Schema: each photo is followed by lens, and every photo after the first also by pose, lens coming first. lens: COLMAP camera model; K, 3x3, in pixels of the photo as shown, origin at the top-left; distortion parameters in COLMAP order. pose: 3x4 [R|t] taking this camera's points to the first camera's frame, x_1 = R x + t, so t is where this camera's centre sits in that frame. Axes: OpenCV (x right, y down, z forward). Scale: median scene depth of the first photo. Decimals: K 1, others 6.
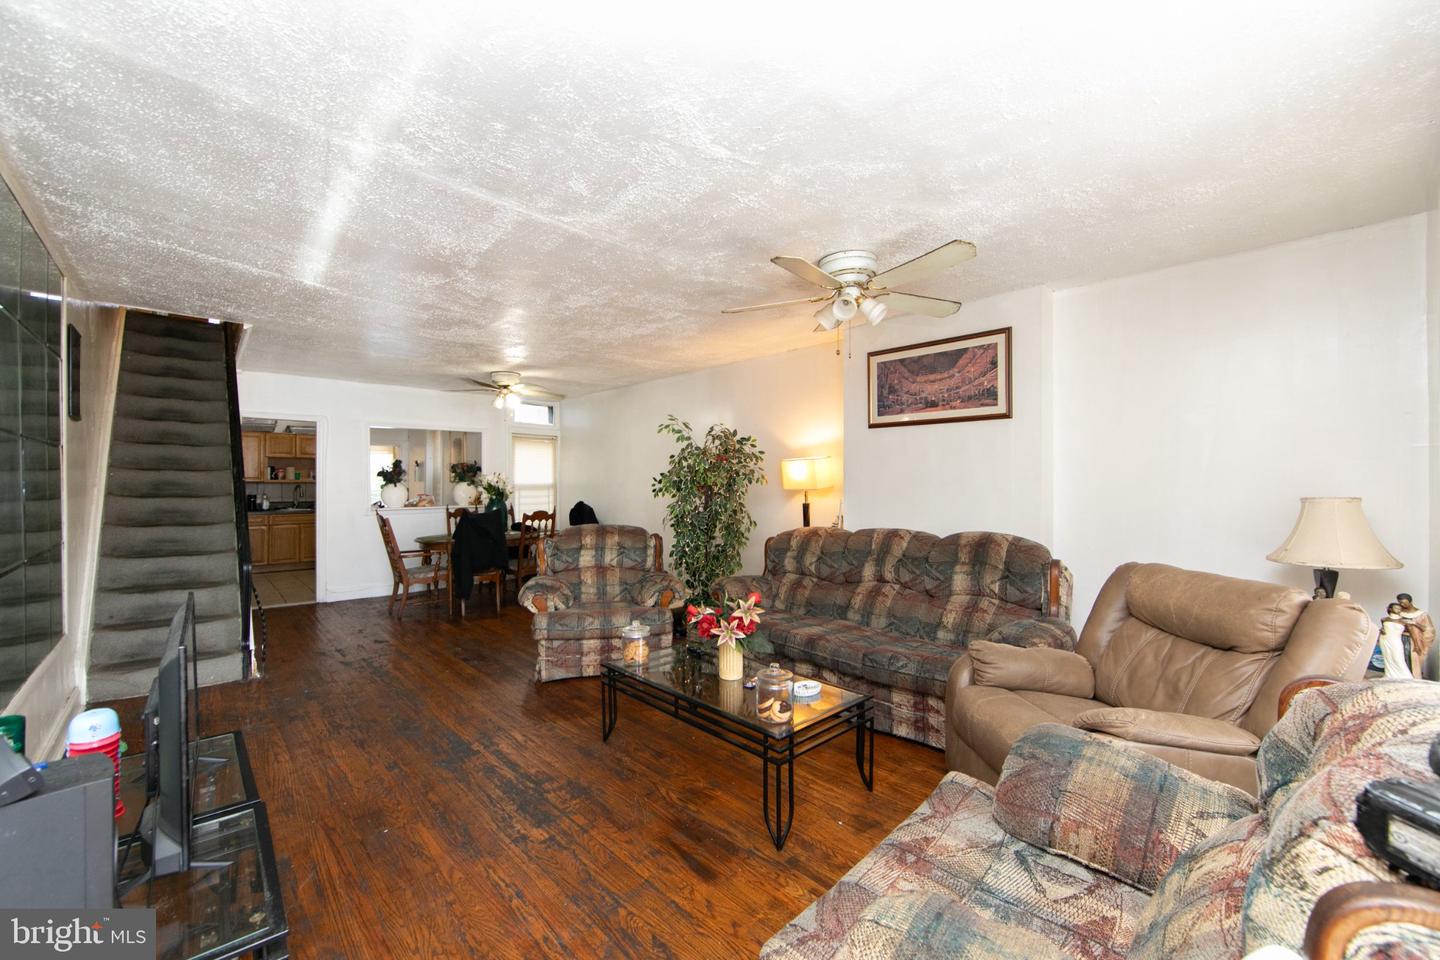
lens RADIAL K [[576.6, 0, 735.1], [0, 576.6, 479.1], [0, 0, 1]] dist [-0.008683, 0.000495]
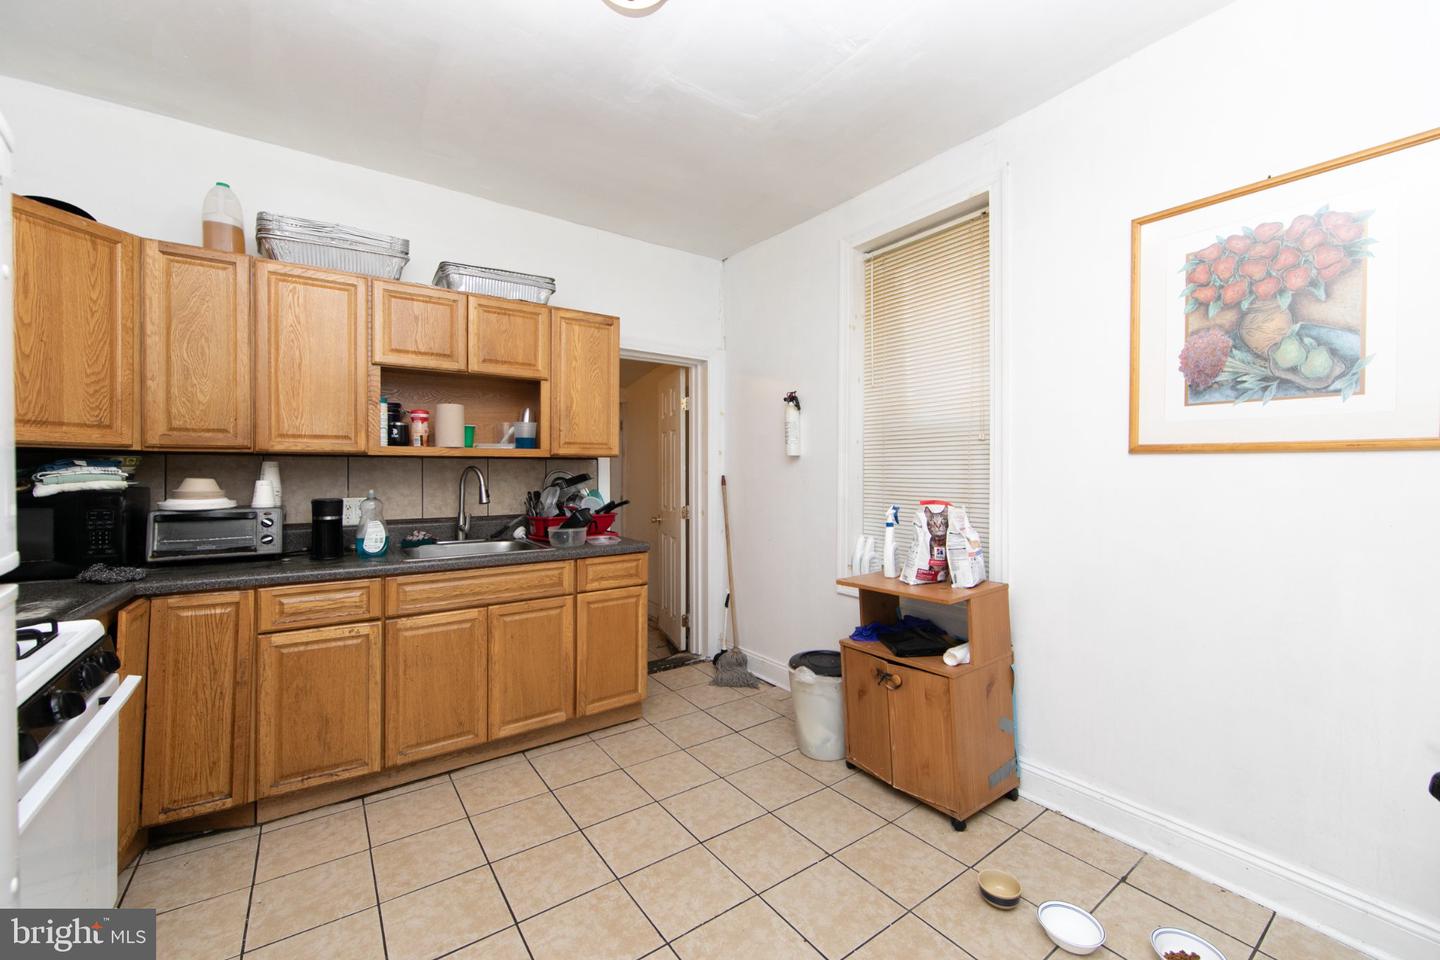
lens RADIAL K [[576.6, 0, 716.4], [0, 576.6, 469.5], [0, 0, 1]] dist [-0.008683, 0.000495]
pose [[0.988918, 0.003886, -0.148414, -0.645800], [-0.002830, 0.999969, 0.007324, 0.011220], [0.148437, -0.006823, 0.988898, 0.789617]]
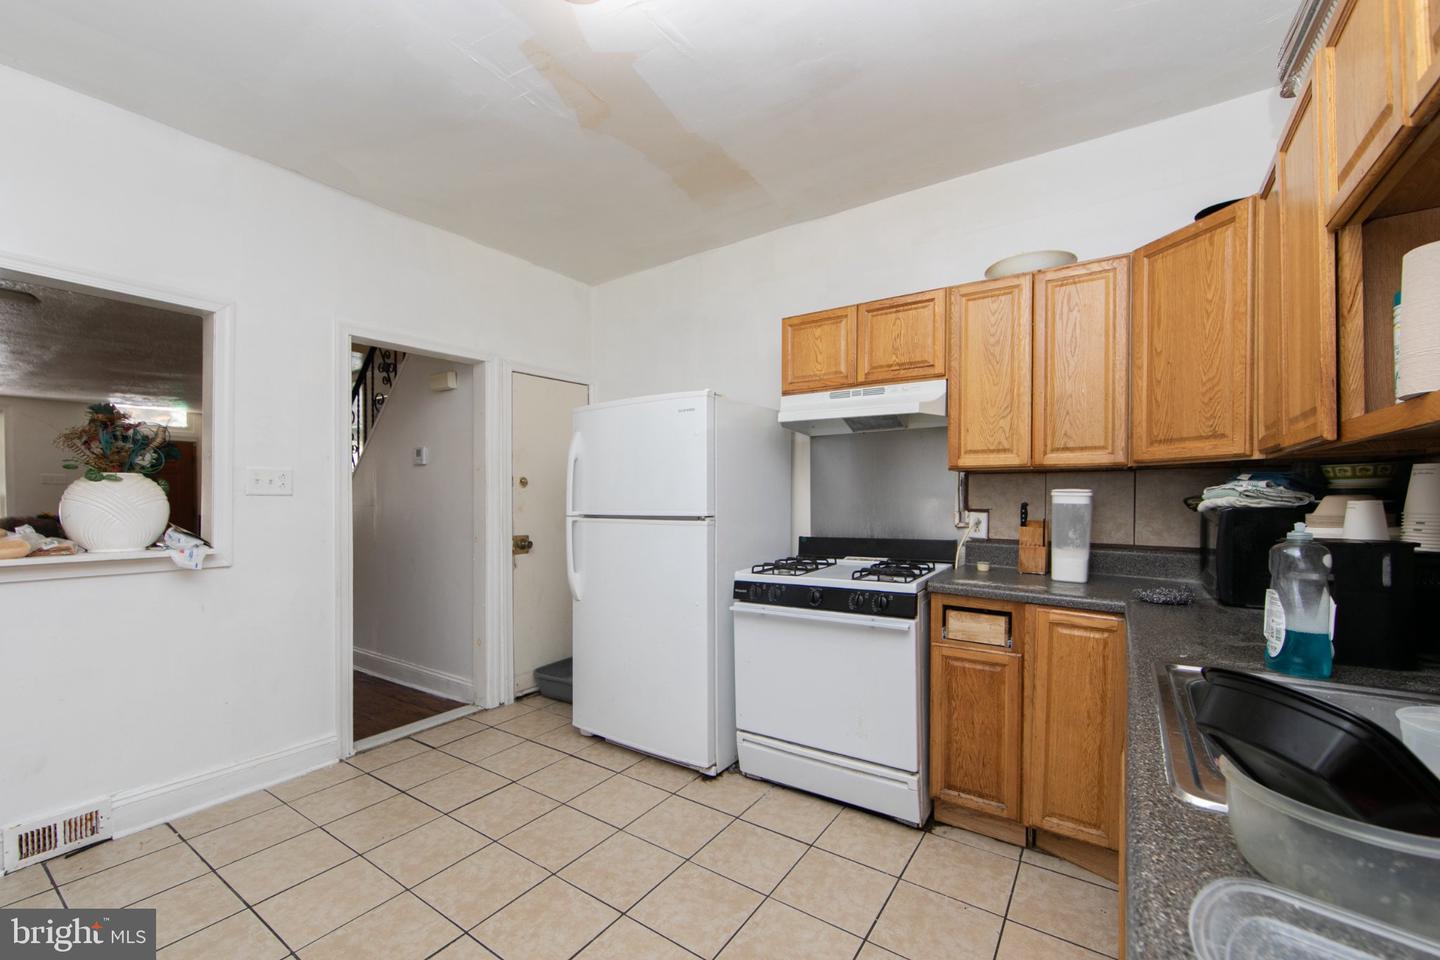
lens RADIAL K [[576.6, 0, 741.1], [0, 576.6, 500.6], [0, 0, 1]] dist [-0.008683, 0.000495]
pose [[-0.972850, 0.005481, -0.231370, -0.710208], [0.004809, 0.999982, 0.003465, 0.018408], [0.231385, 0.002258, -0.972860, 1.154571]]
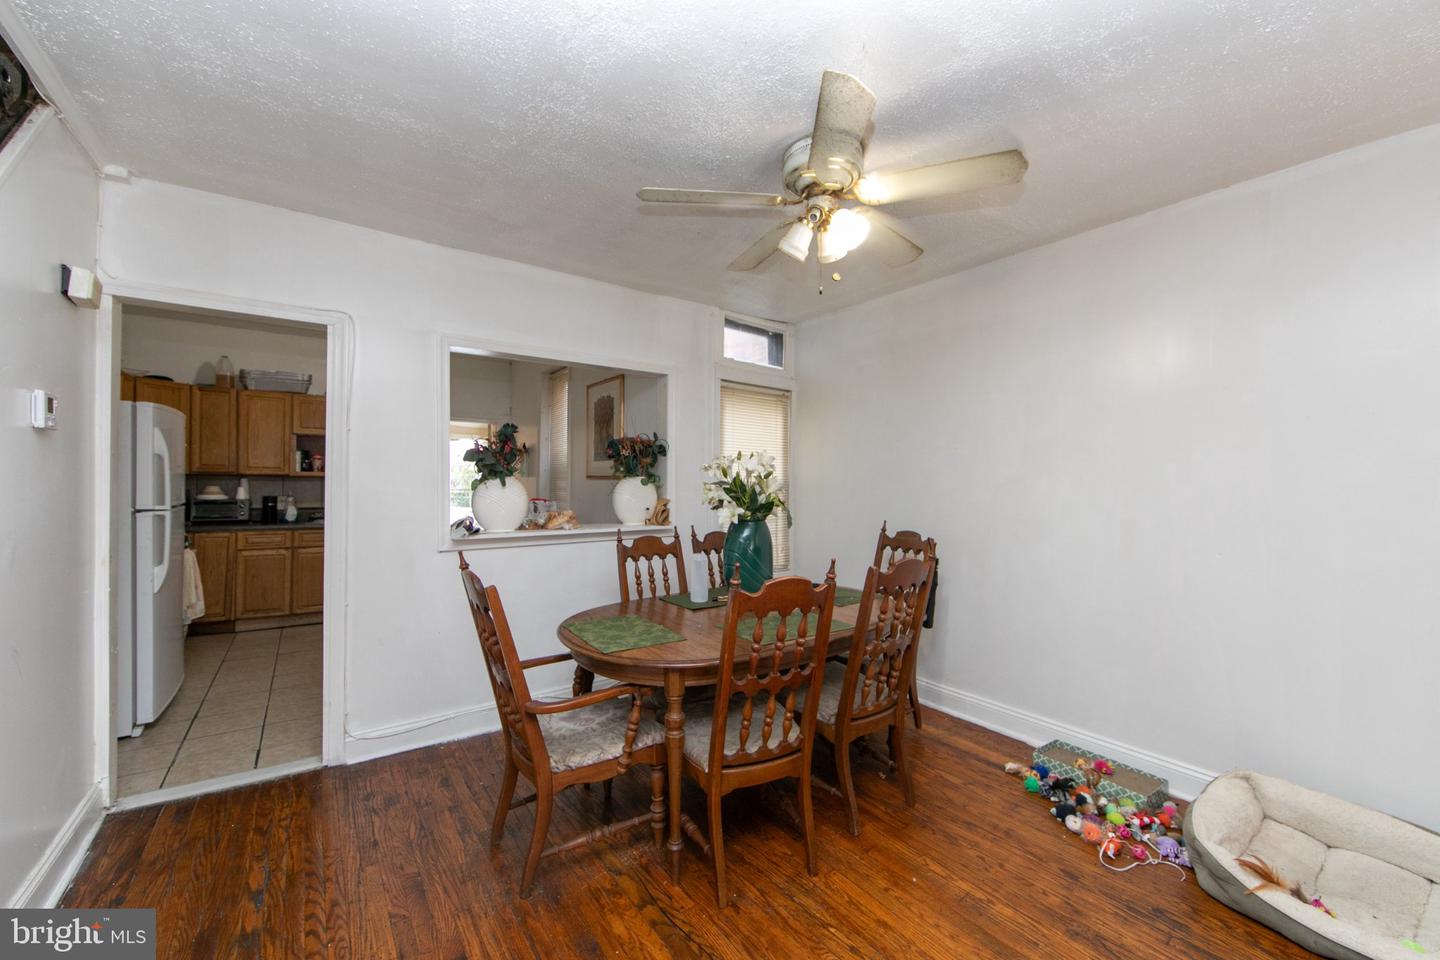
lens RADIAL K [[576.6, 0, 708.7], [0, 576.6, 477.9], [0, 0, 1]] dist [-0.008683, 0.000495]
pose [[0.988886, 0.010450, -0.148310, -0.306723], [-0.011302, 0.999924, -0.004904, 0.006269], [0.148248, 0.006525, 0.988929, 0.488724]]
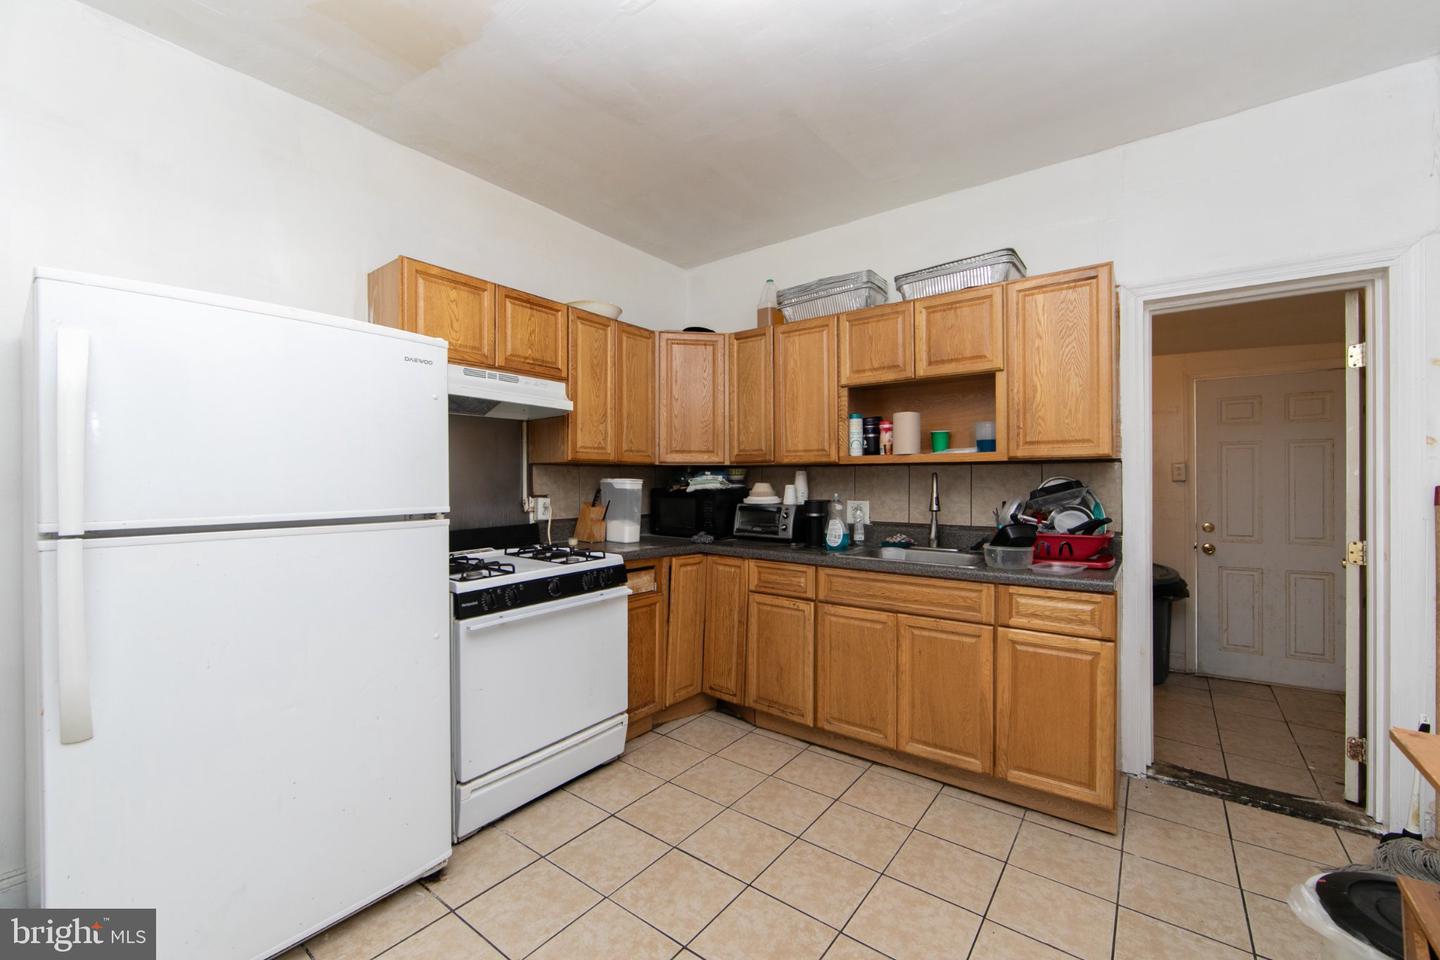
lens RADIAL K [[576.6, 0, 710.1], [0, 576.6, 479.2], [0, 0, 1]] dist [-0.008683, 0.000495]
pose [[0.151602, 0.000304, -0.988442, -0.530203], [0.005036, 0.999987, 0.001080, 0.014847], [0.988429, -0.005141, 0.151598, 0.925517]]
